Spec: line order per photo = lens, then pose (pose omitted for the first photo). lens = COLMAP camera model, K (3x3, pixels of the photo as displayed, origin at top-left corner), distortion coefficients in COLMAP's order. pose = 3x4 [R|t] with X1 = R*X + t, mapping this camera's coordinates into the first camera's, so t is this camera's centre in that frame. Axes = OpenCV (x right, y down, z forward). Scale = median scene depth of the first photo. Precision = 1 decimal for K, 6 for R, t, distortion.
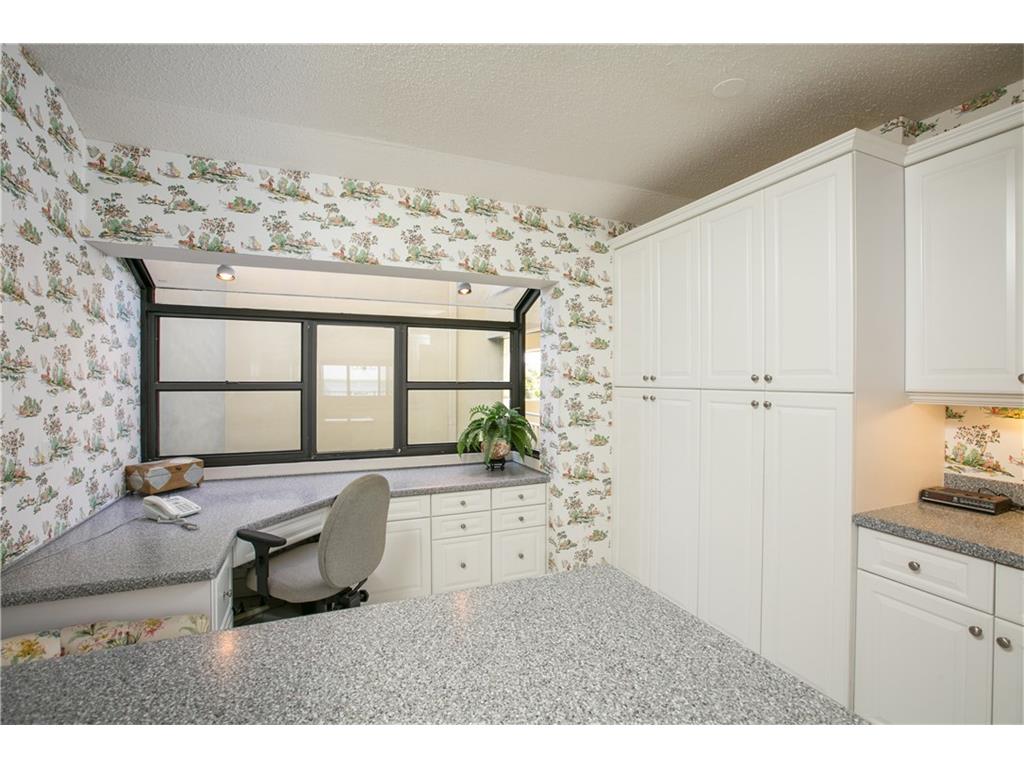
lens RADIAL K [[469.4, 0, 509.6], [0, 469.4, 380.6], [0, 0, 1]] dist [-0.058865, 0.023680]
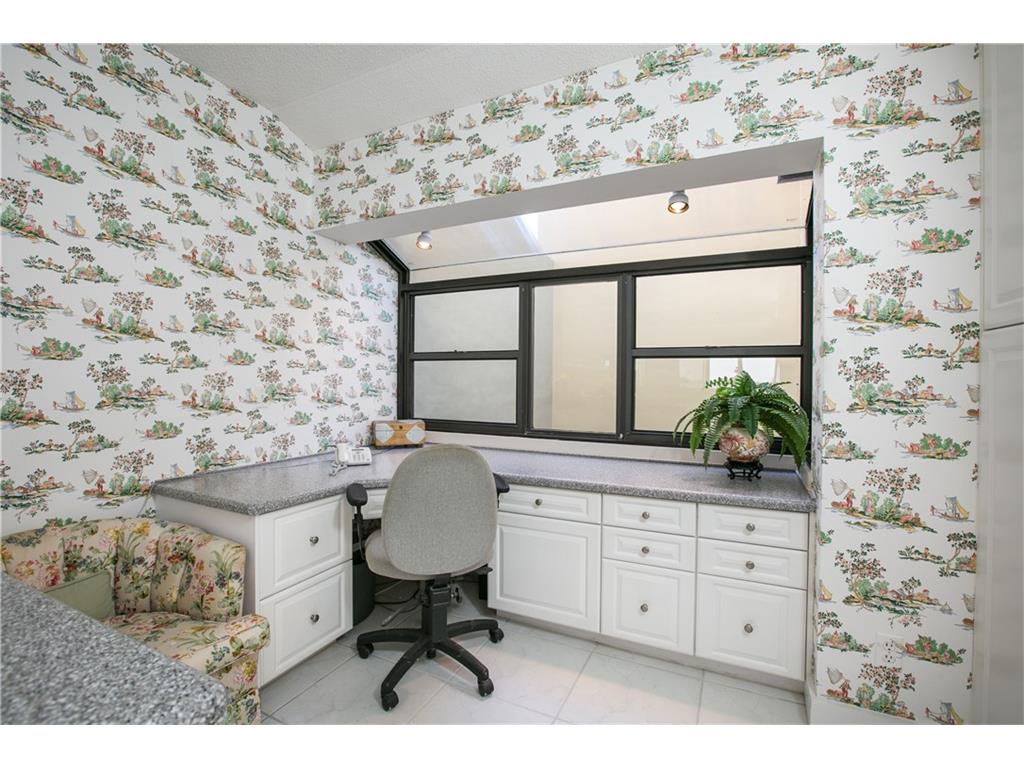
lens RADIAL K [[469.4, 0, 509.6], [0, 469.4, 380.6], [0, 0, 1]] dist [-0.058865, 0.023680]
pose [[0.655446, 0.005157, -0.755225, 0.279637], [-0.007264, 0.999973, 0.000524, 0.070284], [0.755207, 0.005143, 0.655466, 0.417762]]
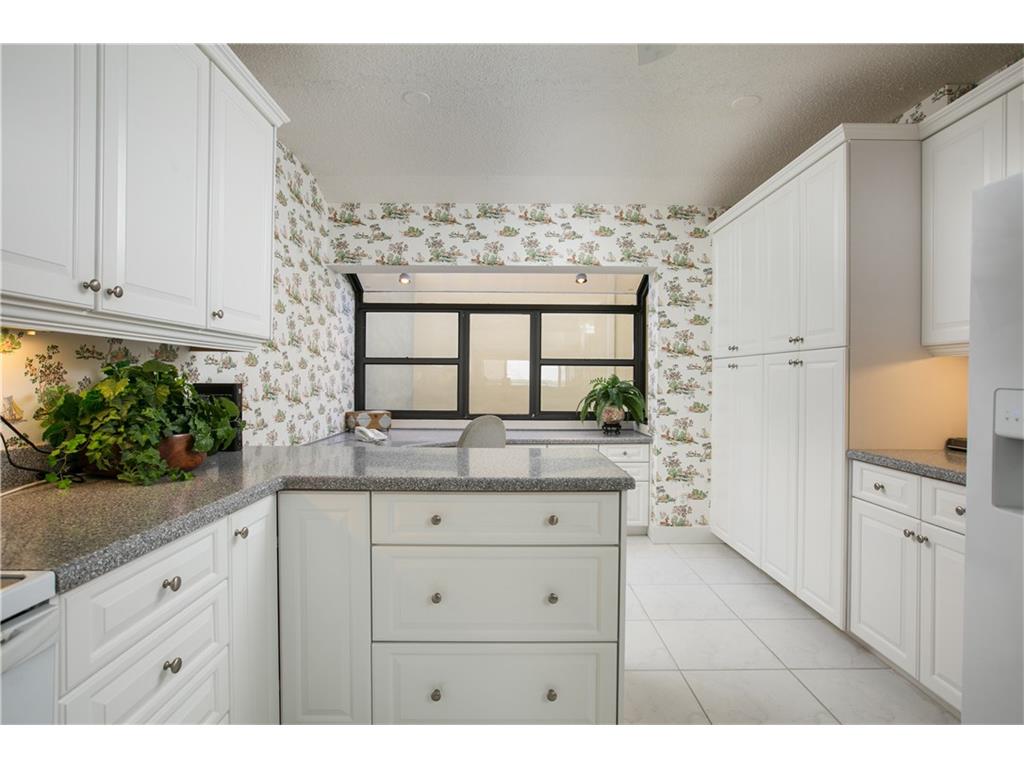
lens RADIAL K [[530.4, 0, 510.2], [0, 530.4, 380.2], [0, 0, 1]] dist [-0.061896, 0.040428]
pose [[0.923143, 0.003437, -0.384442, 0.285124], [-0.004312, 0.999990, -0.001416, 0.073652], [0.384433, 0.002965, 0.923148, -0.349171]]
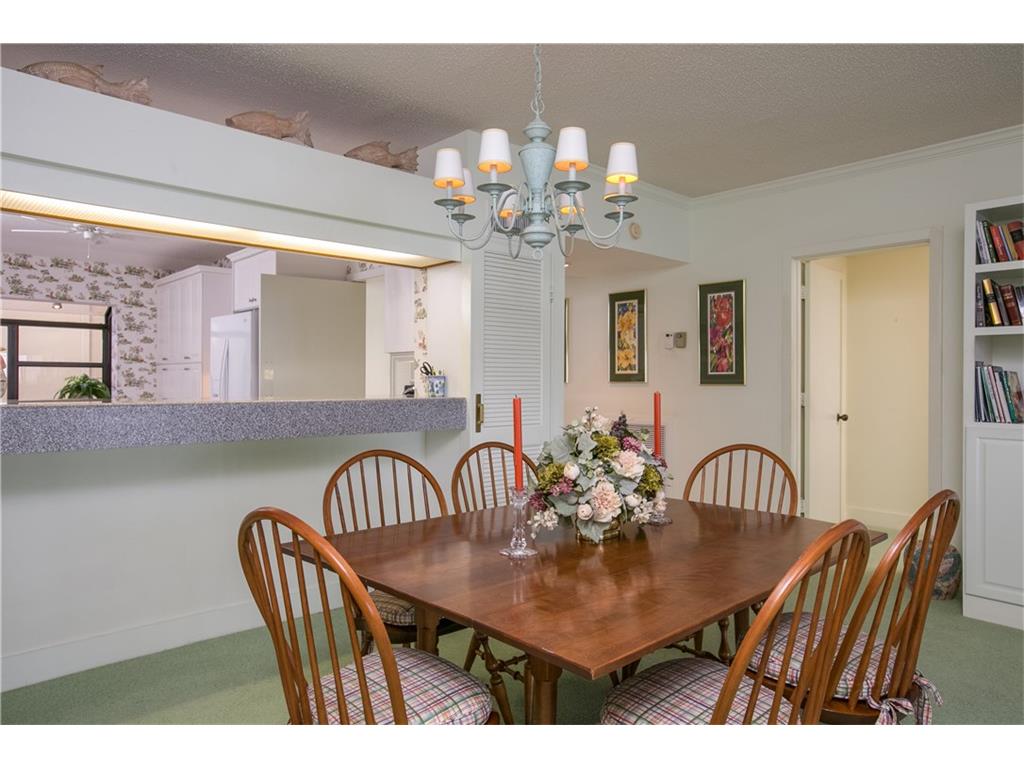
lens RADIAL K [[670.6, 0, 512.0], [0, 670.6, 384.0], [0, 0, 1]] dist [-0.047757, 0.062087]
pose [[0.938542, 0.001788, 0.345160, 0.680401], [-0.002931, 0.999992, 0.002790, 0.082729], [-0.345152, -0.003630, 0.938540, -1.999942]]
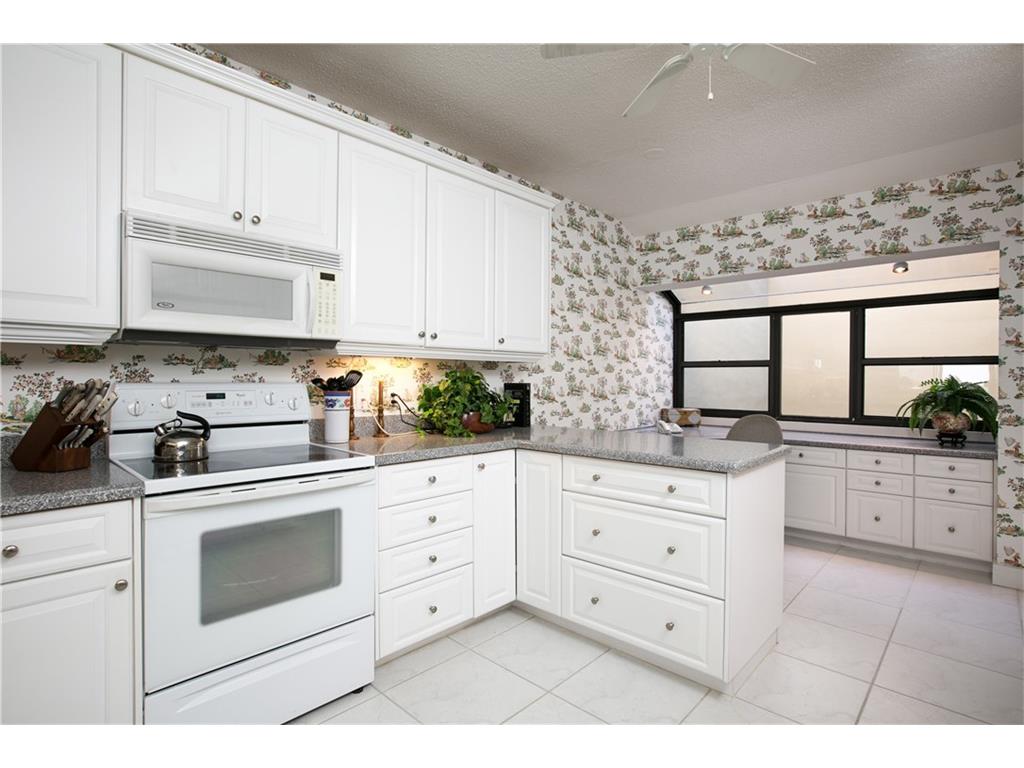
lens RADIAL K [[517.7, 0, 509.6], [0, 517.7, 381.5], [0, 0, 1]] dist [-0.057843, 0.029357]
pose [[0.398651, 0.003879, -0.917094, 0.668356], [-0.005532, 0.999983, 0.001825, 0.073284], [0.917086, 0.004346, 0.398666, -0.297646]]
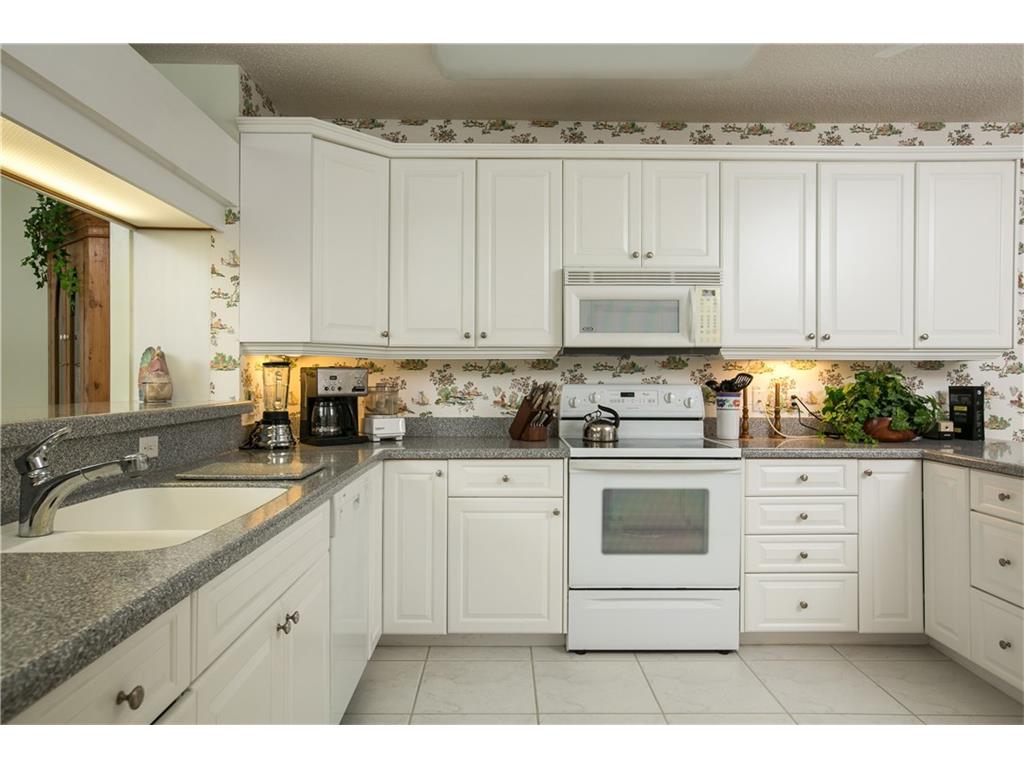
lens RADIAL K [[670.6, 0, 512.0], [0, 670.6, 384.0], [0, 0, 1]] dist [-0.047757, 0.062087]
pose [[-0.380710, 0.000945, -0.924694, 1.041726], [-0.005436, 0.999980, 0.003260, 0.075465], [0.924678, 0.006268, -0.380698, -0.122128]]
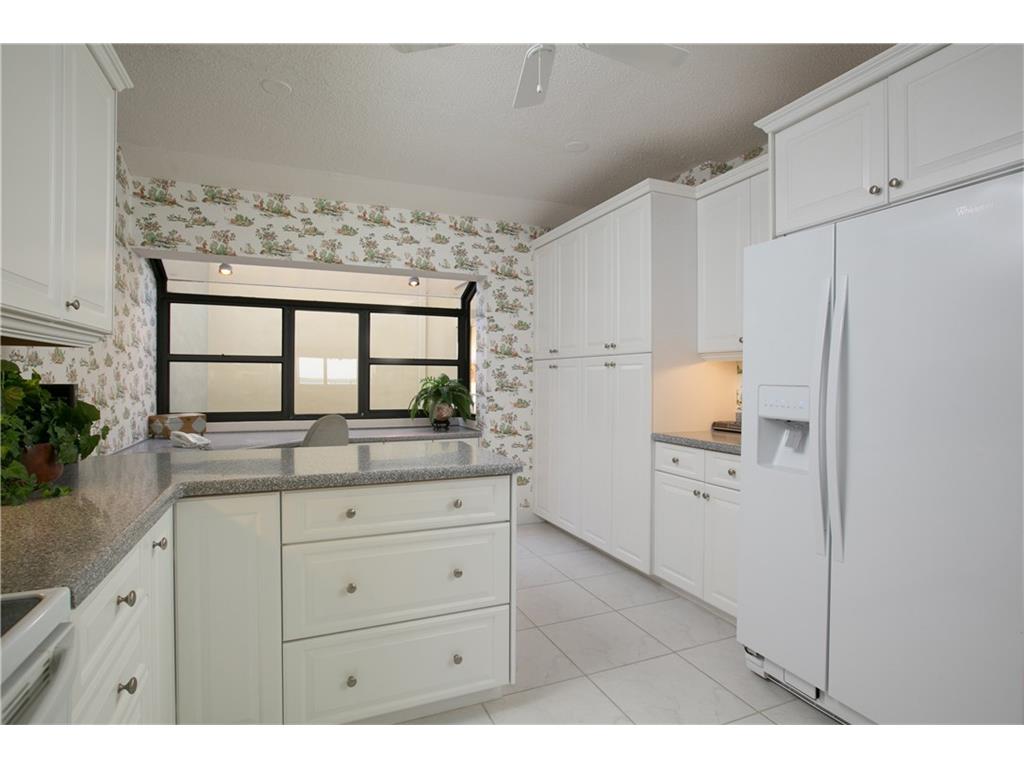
lens RADIAL K [[530.4, 0, 510.2], [0, 530.4, 380.2], [0, 0, 1]] dist [-0.061896, 0.040428]
pose [[0.999992, 0.002070, 0.003519, 0.172533], [-0.002070, 0.999998, 0.000128, 0.072857], [-0.003518, -0.000136, 0.999994, -0.447870]]
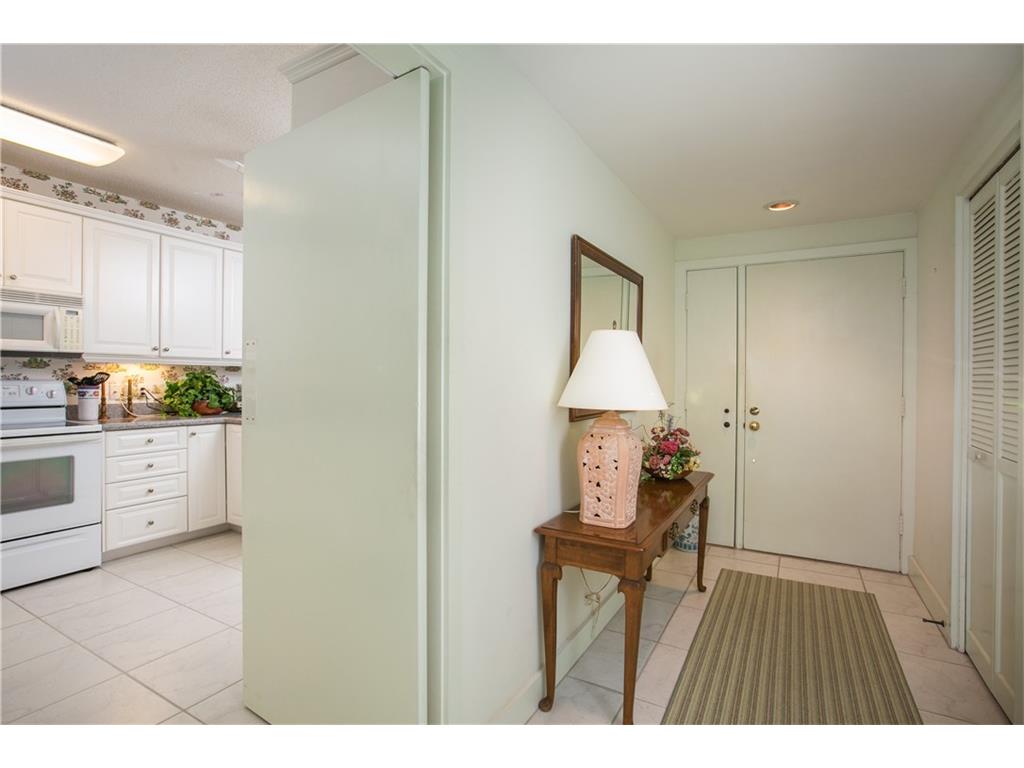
lens RADIAL K [[510.1, 0, 505.2], [0, 510.1, 381.9], [0, 0, 1]] dist [-0.041991, 0.022380]
pose [[0.594008, 0.004117, -0.804449, 1.385482], [-0.006013, 0.999982, 0.000677, 0.075178], [0.804437, 0.004435, 0.594022, -0.126827]]
